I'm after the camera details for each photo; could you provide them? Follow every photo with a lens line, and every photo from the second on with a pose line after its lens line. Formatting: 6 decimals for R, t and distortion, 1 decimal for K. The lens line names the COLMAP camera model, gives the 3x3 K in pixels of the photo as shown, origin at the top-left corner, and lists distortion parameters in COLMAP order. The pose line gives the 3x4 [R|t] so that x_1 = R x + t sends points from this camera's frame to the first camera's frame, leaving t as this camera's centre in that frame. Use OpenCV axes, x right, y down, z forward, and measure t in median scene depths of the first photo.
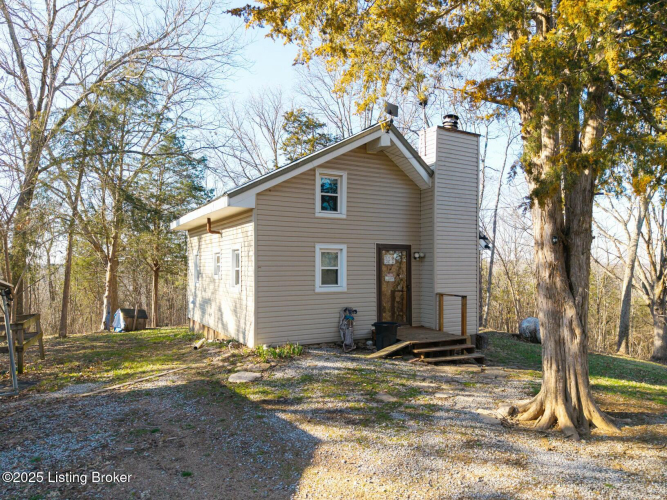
lens RADIAL K [[469.3, 0, 333.6], [0, 469.3, 253.3], [0, 0, 1]] dist [0.000272, -0.001065]
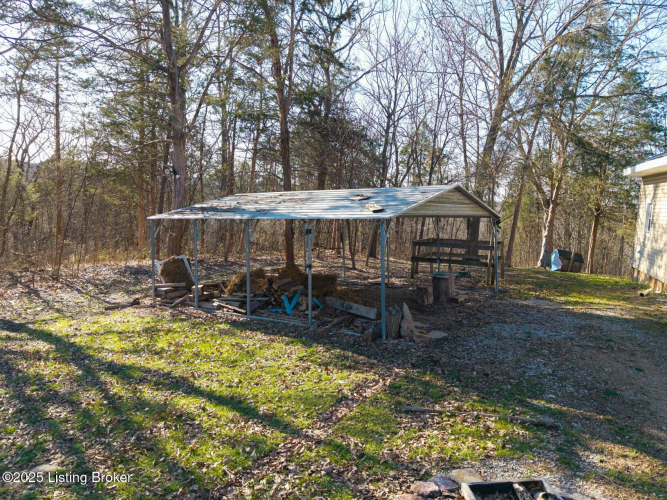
lens RADIAL K [[497.0, 0, 333.8], [0, 497.0, 229.5], [0, 0, 1]] dist [-0.000867, -0.003316]
pose [[0.668530, 0.111646, -0.735257, 0.023715], [-0.060115, 0.993544, 0.096207, -0.002468], [0.741252, -0.020117, 0.670926, -0.138301]]
